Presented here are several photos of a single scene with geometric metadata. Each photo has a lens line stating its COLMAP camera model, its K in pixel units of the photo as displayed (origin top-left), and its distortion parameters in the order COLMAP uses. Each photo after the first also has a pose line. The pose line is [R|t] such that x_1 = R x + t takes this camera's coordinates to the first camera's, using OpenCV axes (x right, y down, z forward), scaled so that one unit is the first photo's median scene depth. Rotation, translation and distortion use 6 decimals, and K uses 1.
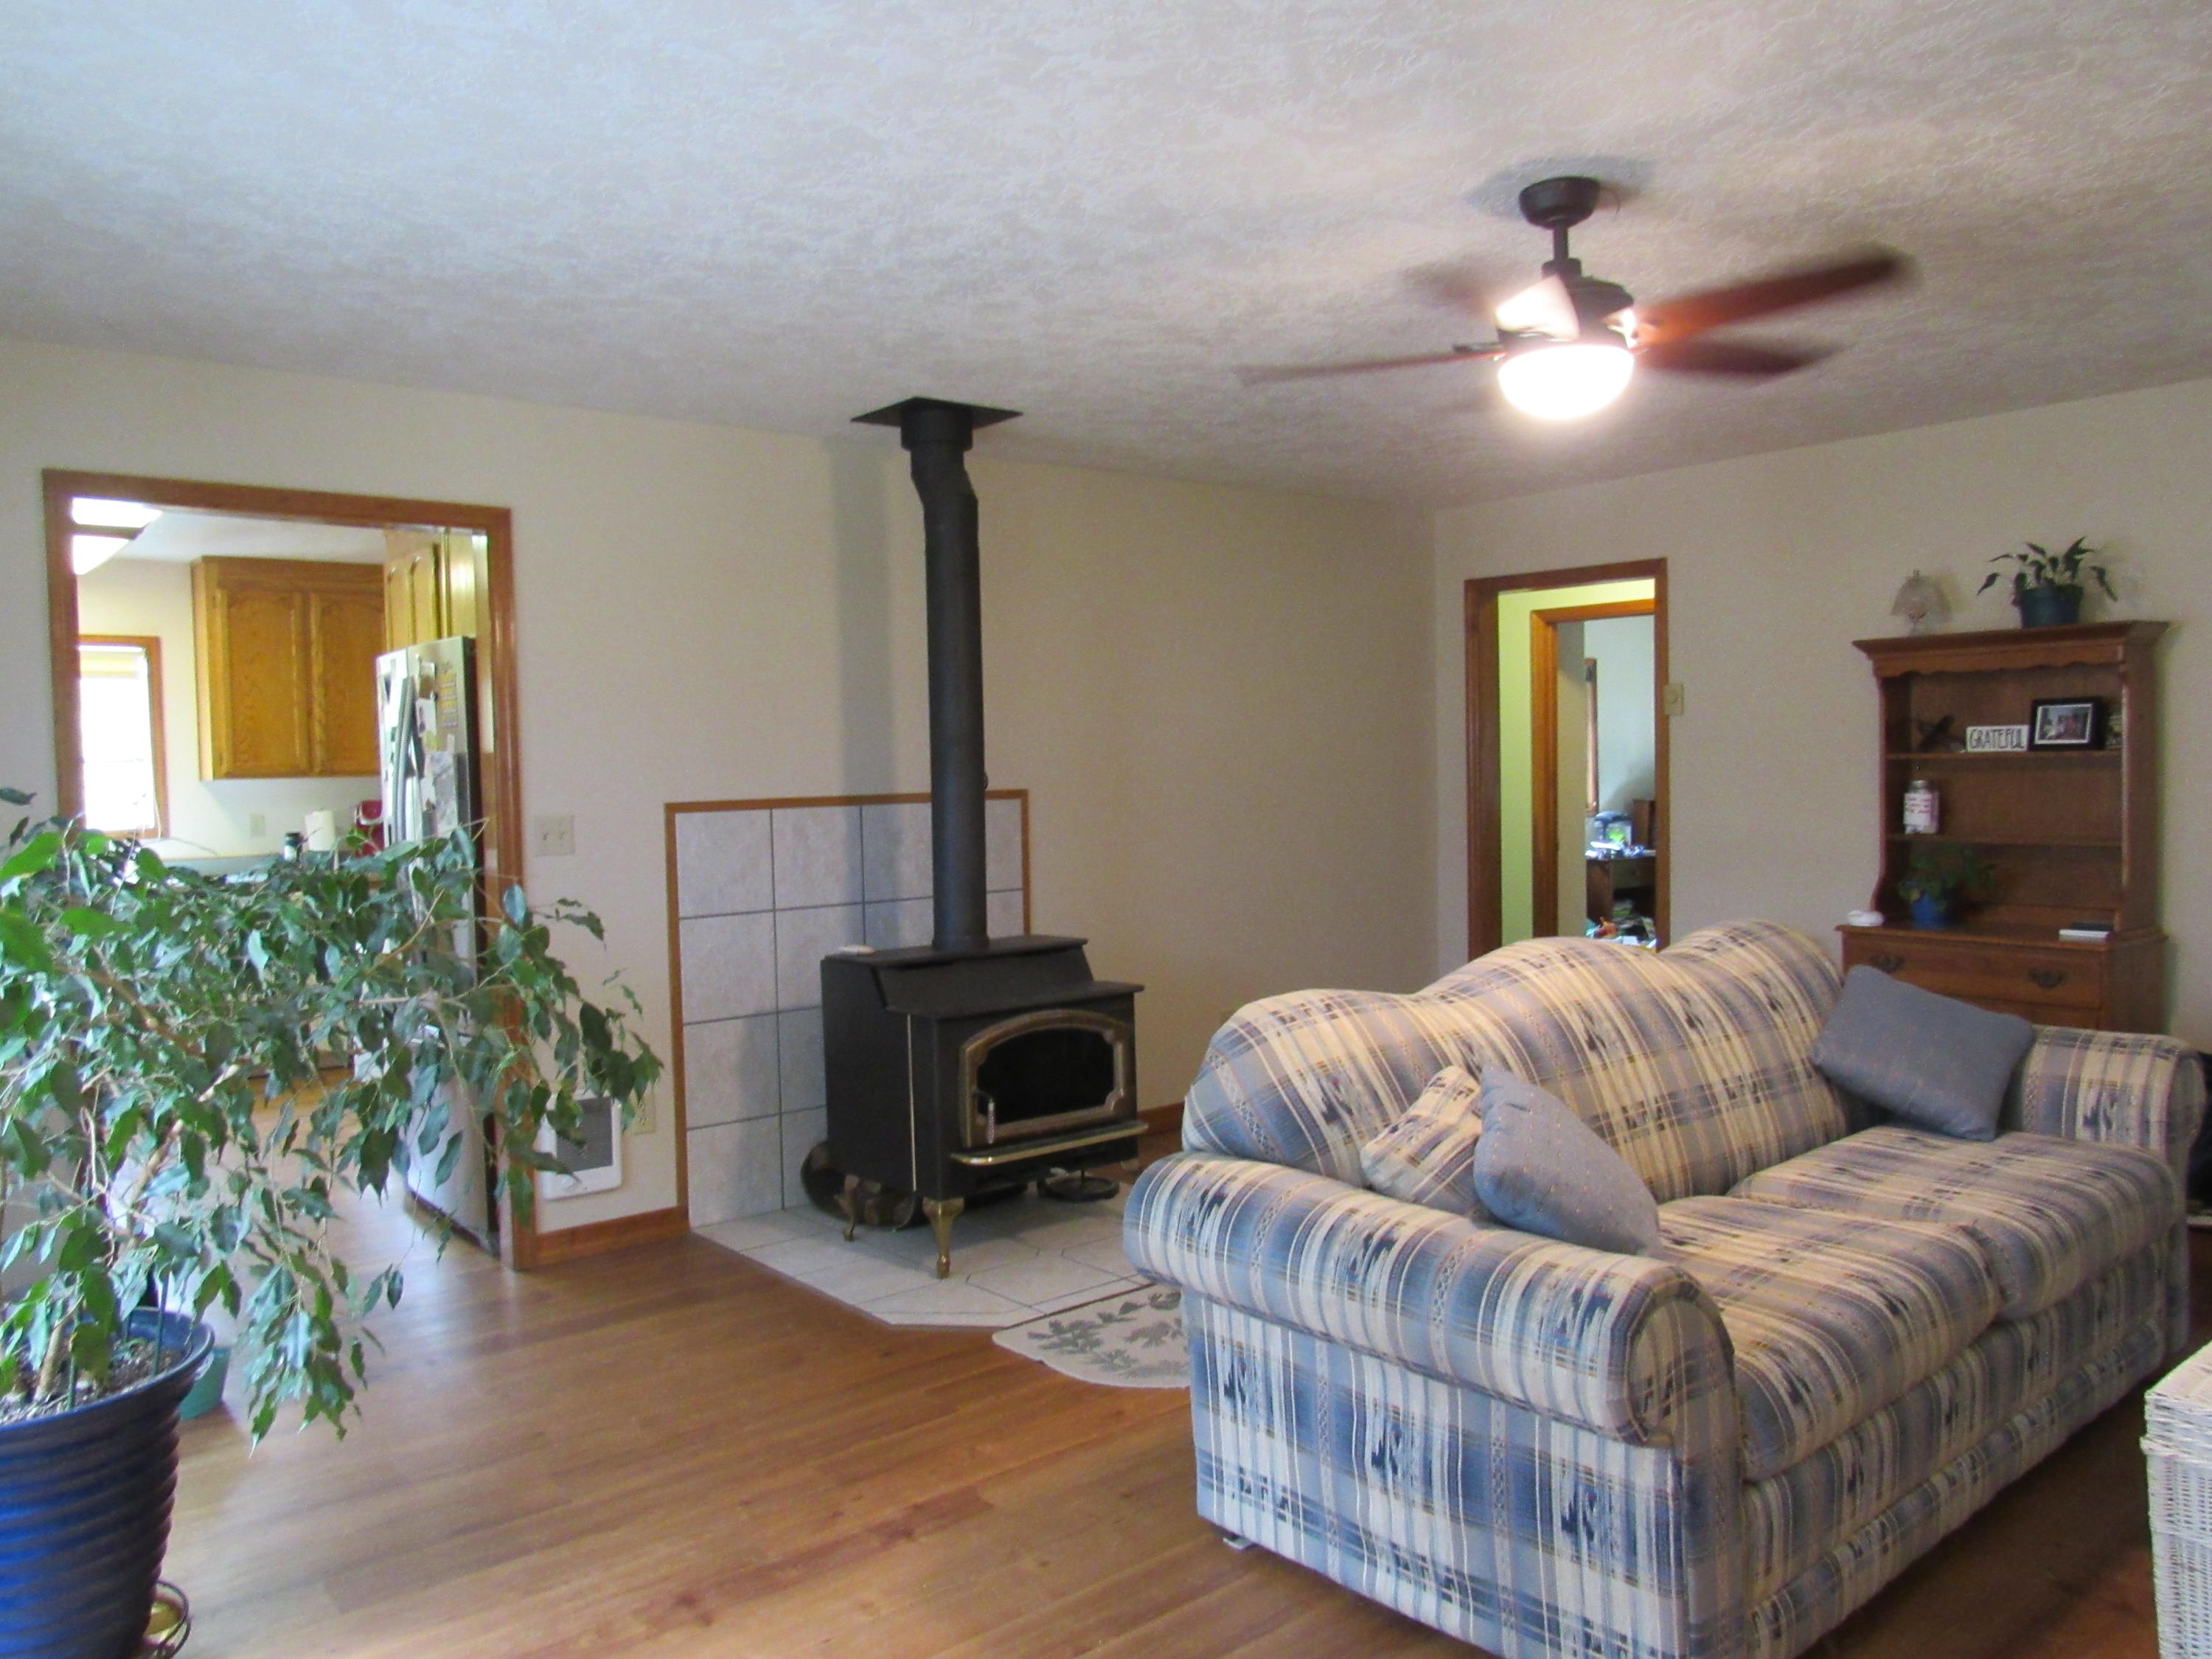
lens RADIAL K [[1592.1, 0, 1106.0], [0, 1592.1, 829.5], [0, 0, 1]] dist [0.001934, -0.000026]
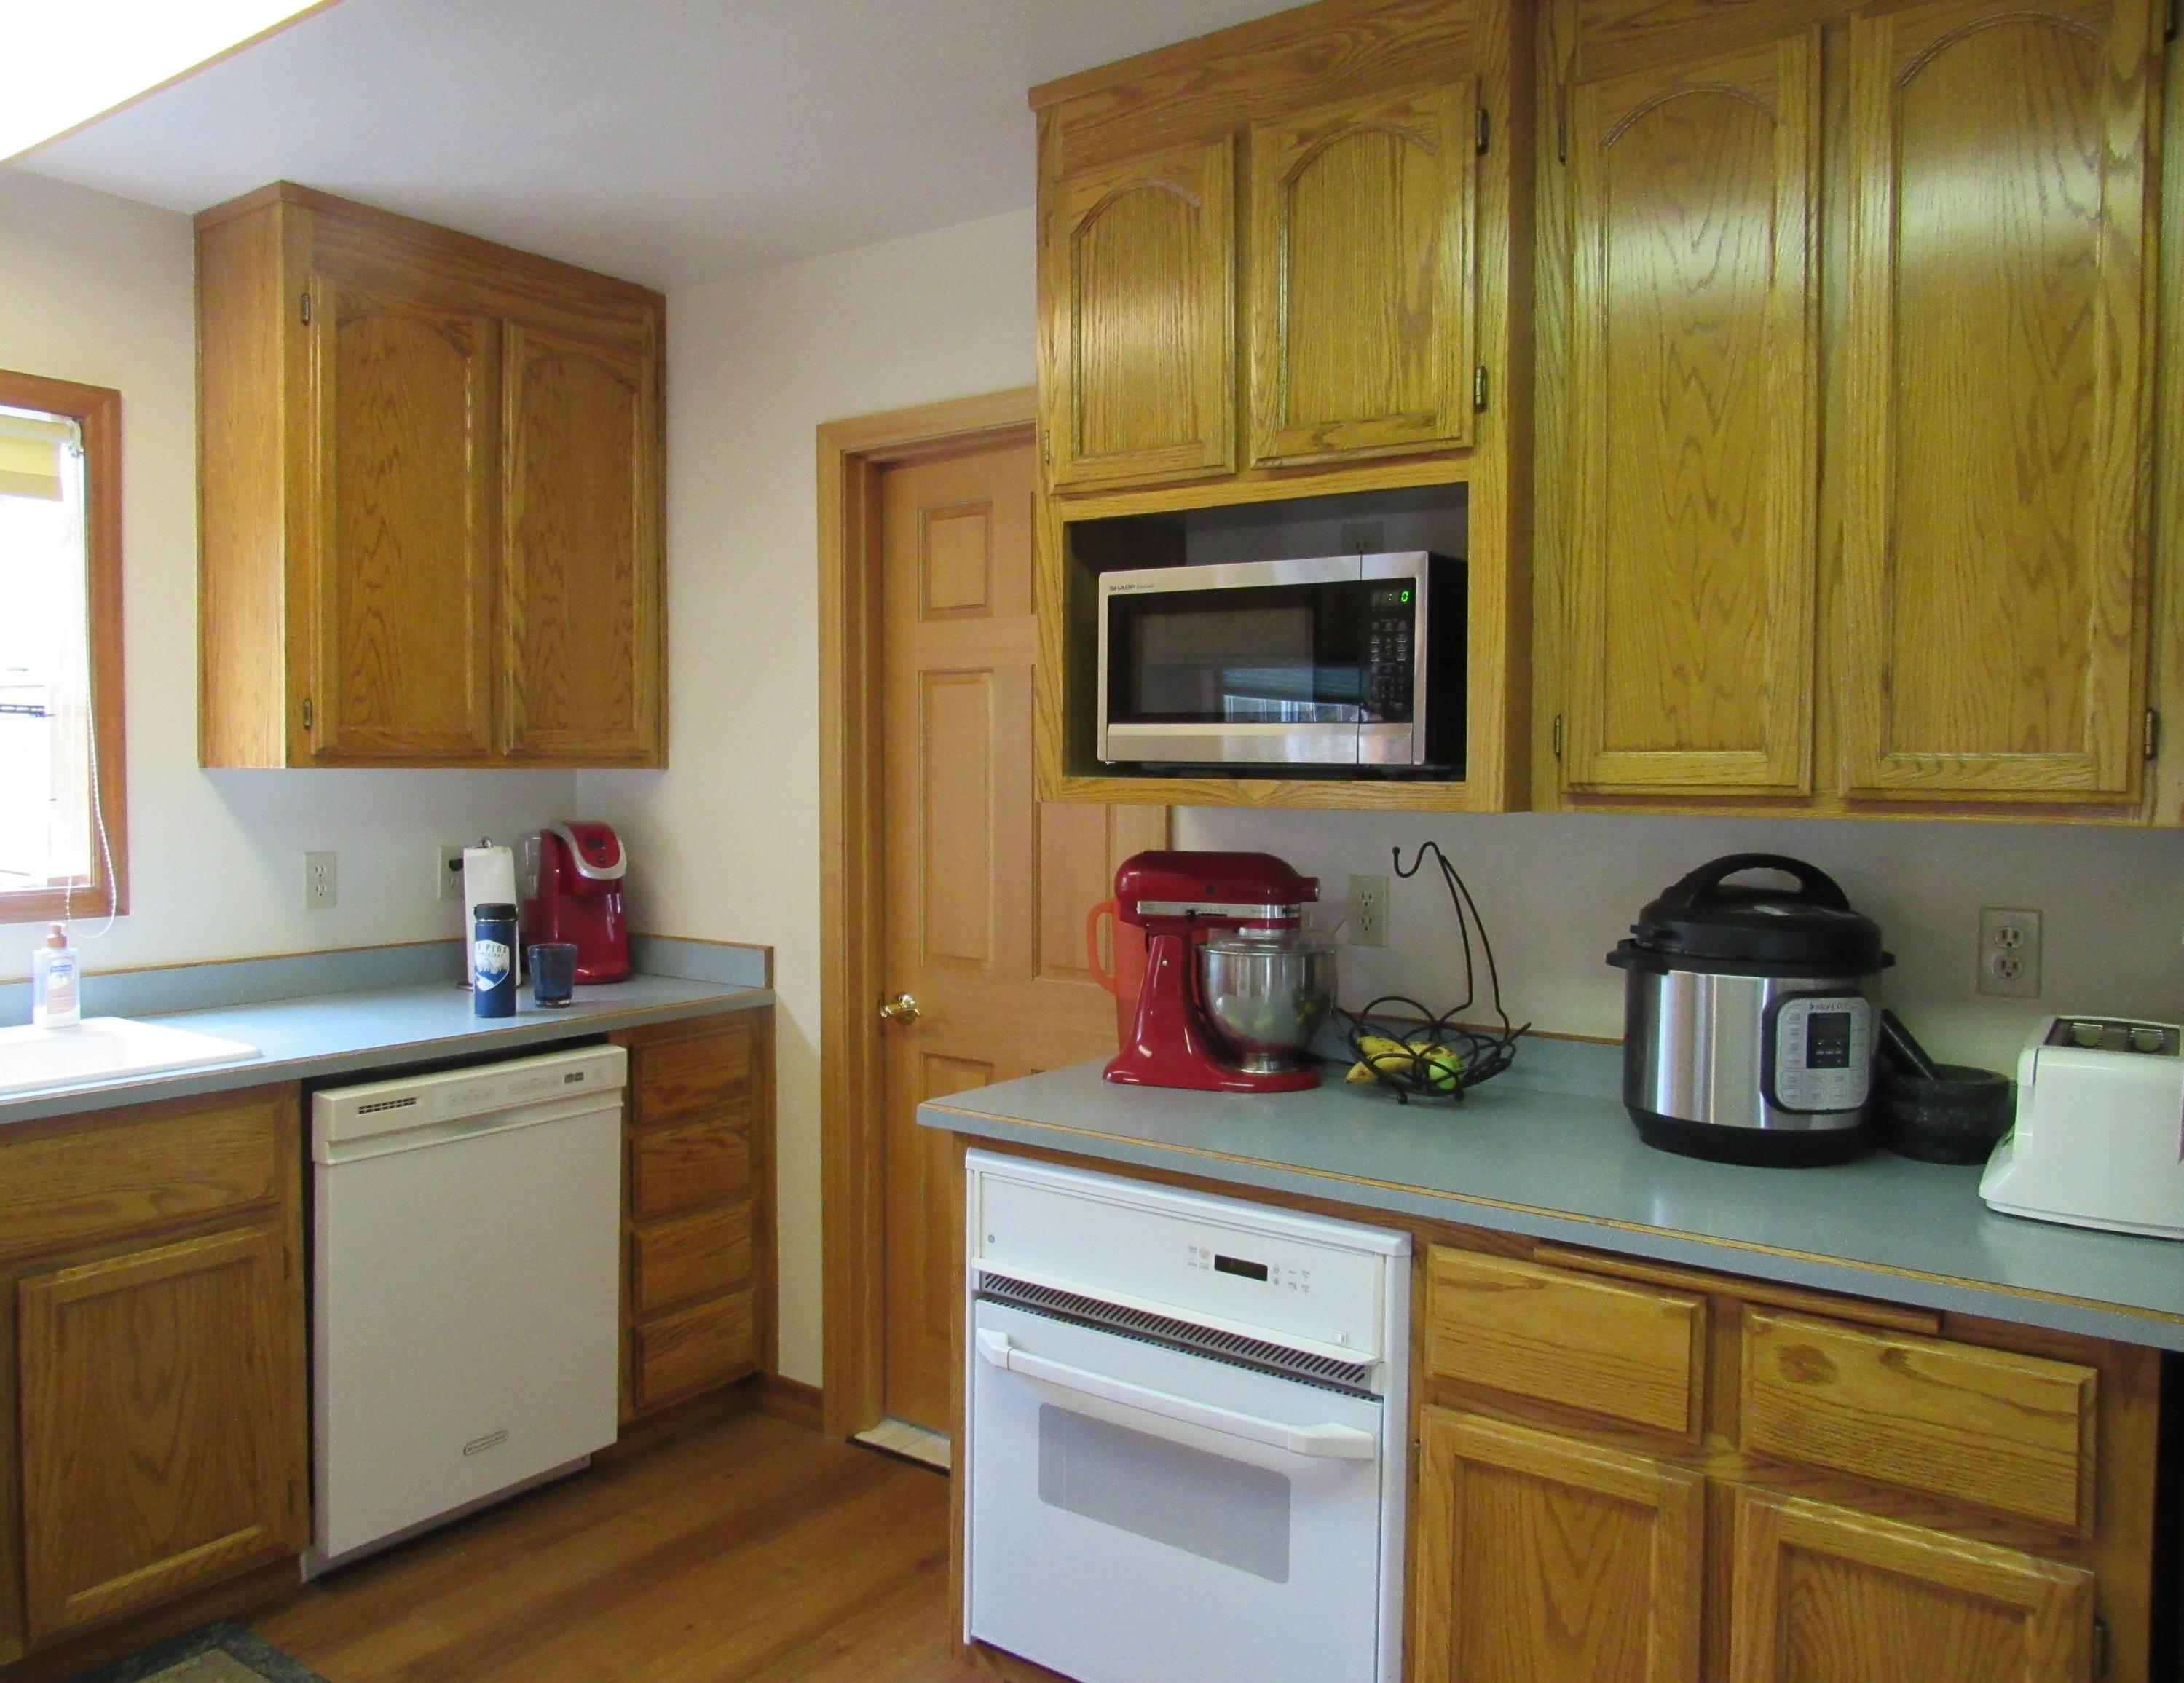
lens RADIAL K [[1641.0, 0, 1052.1], [0, 1641.0, 815.6], [0, 0, 1]] dist [-0.009697, 0.001865]
pose [[0.973986, 0.019562, 0.225762, -0.455141], [-0.017830, 0.999794, -0.009710, -0.018463], [-0.225905, 0.005432, 0.974134, 0.552949]]
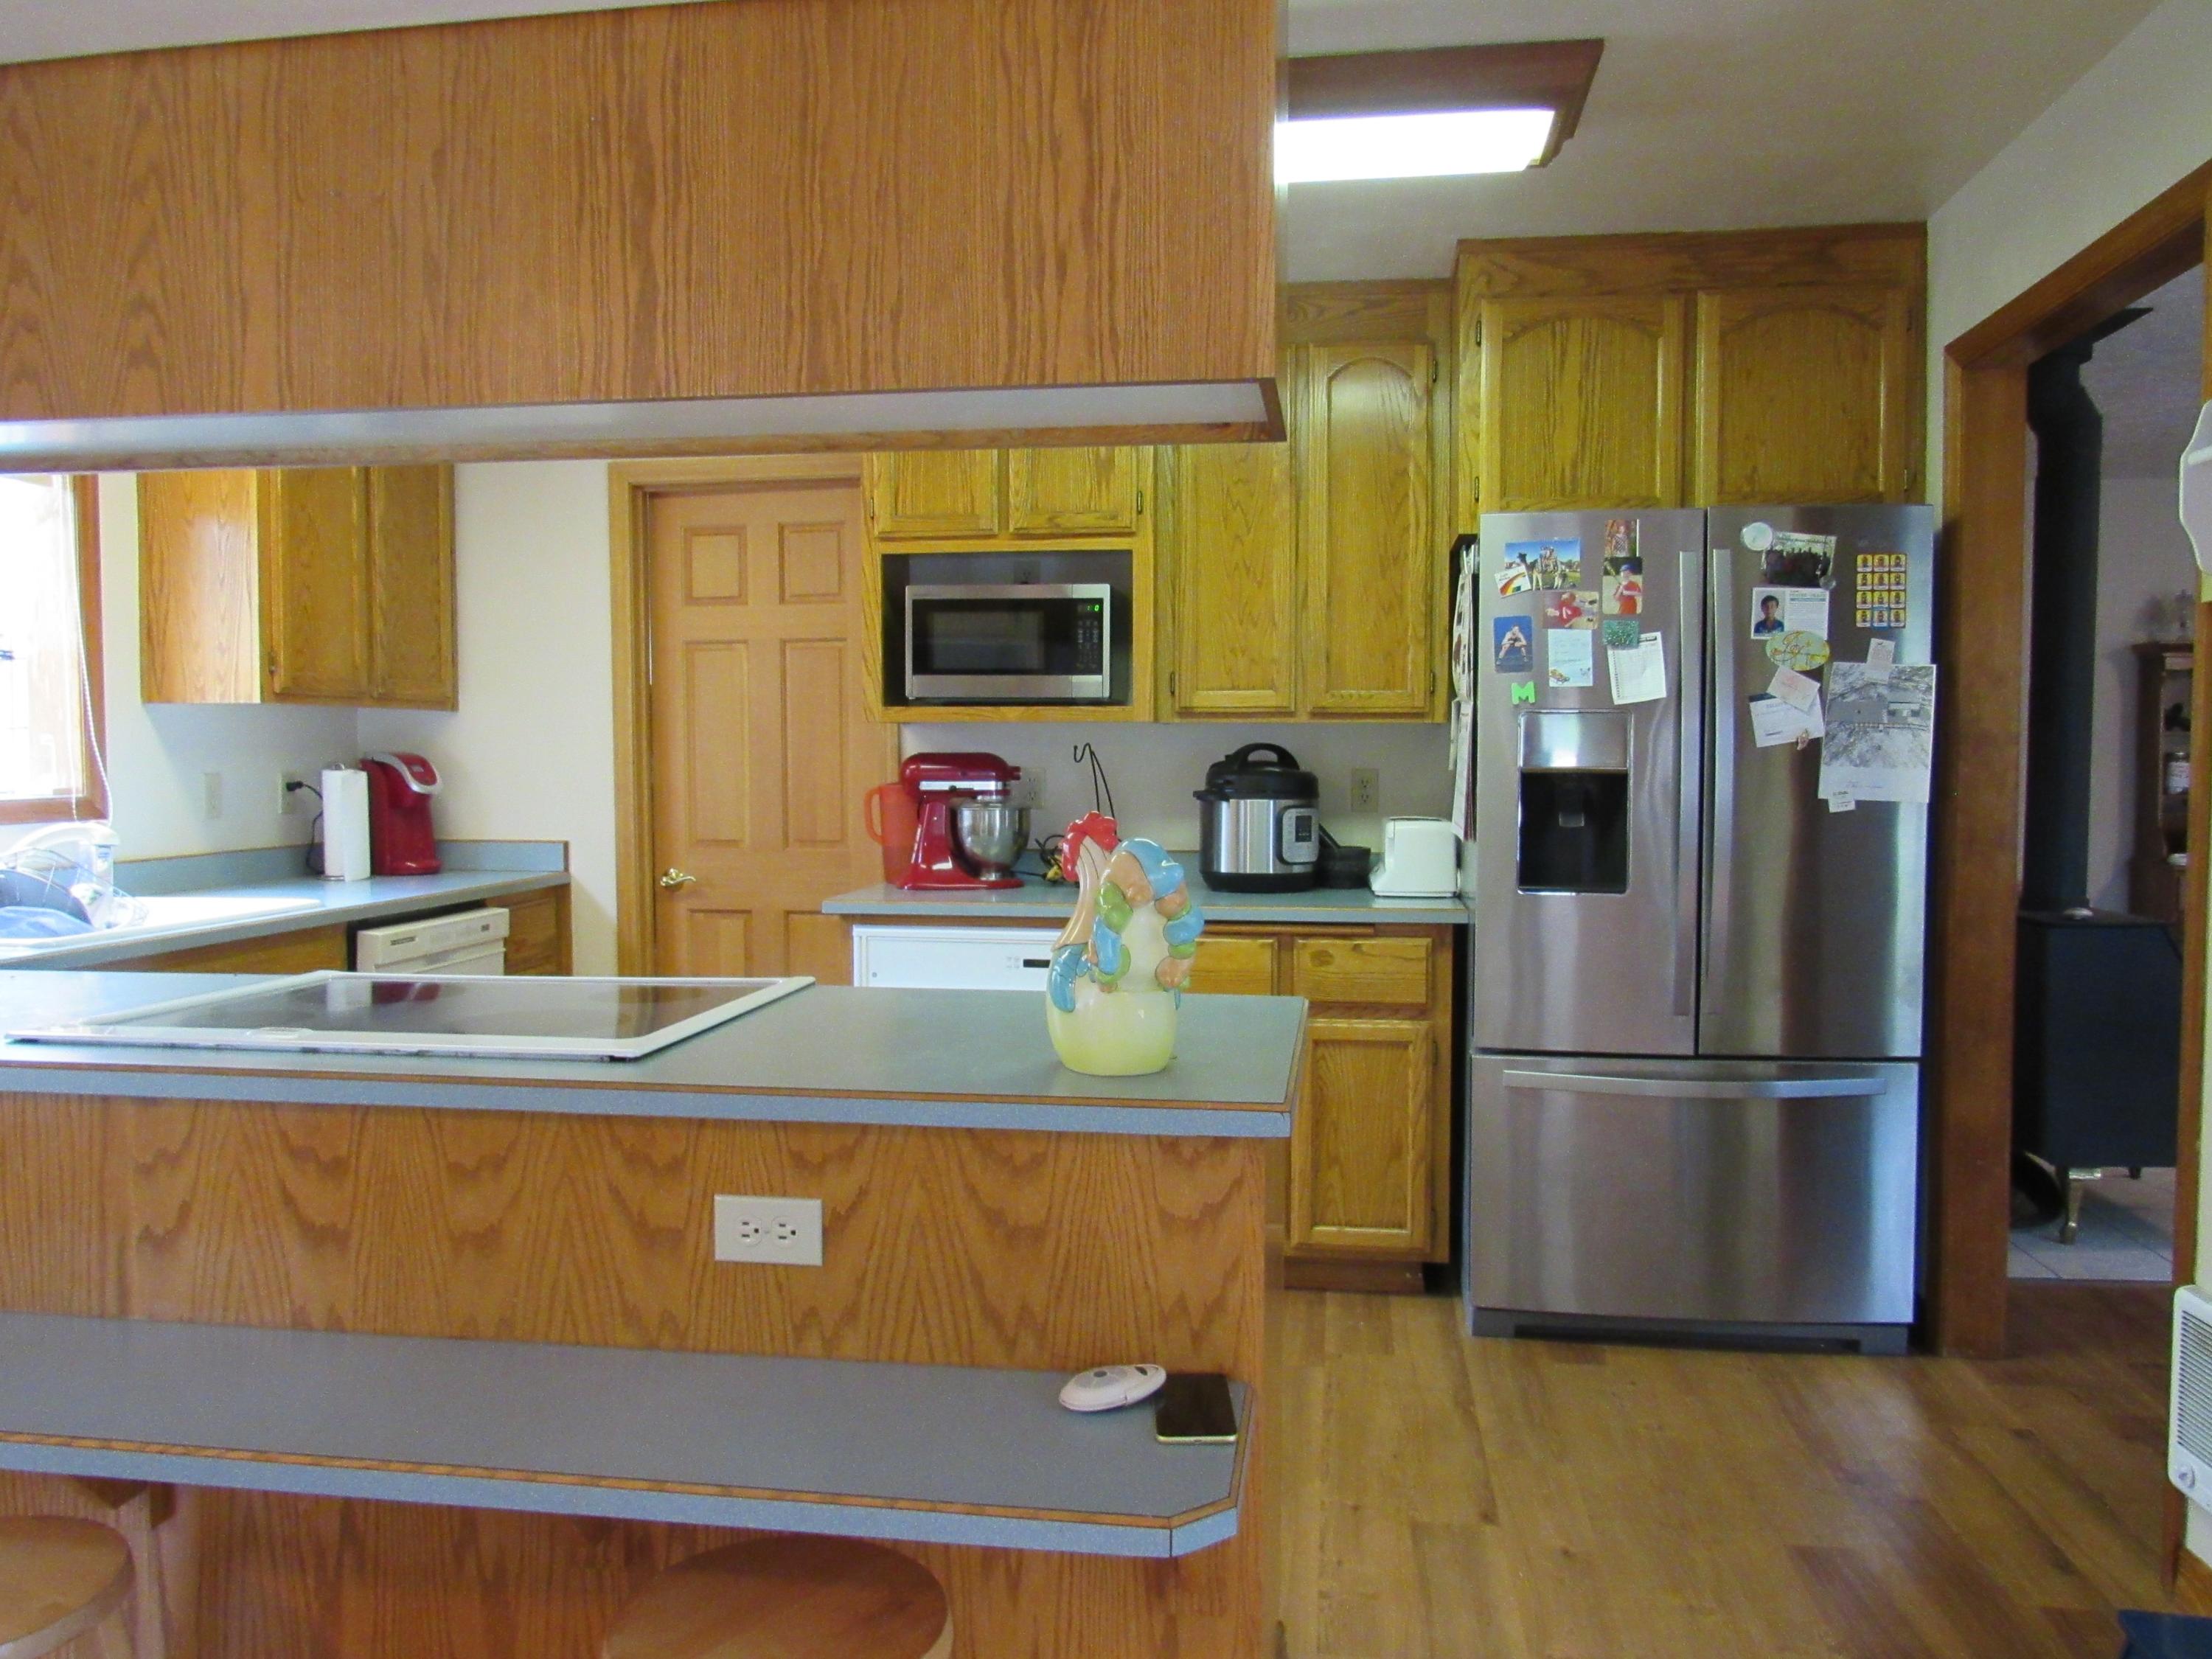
lens RADIAL K [[1592.1, 0, 1106.0], [0, 1592.1, 829.5], [0, 0, 1]] dist [0.001934, -0.000026]
pose [[0.747064, -0.012720, 0.664630, -0.677052], [0.010087, 0.999919, 0.007799, 0.008003], [-0.664675, 0.000878, 0.747132, 0.425639]]
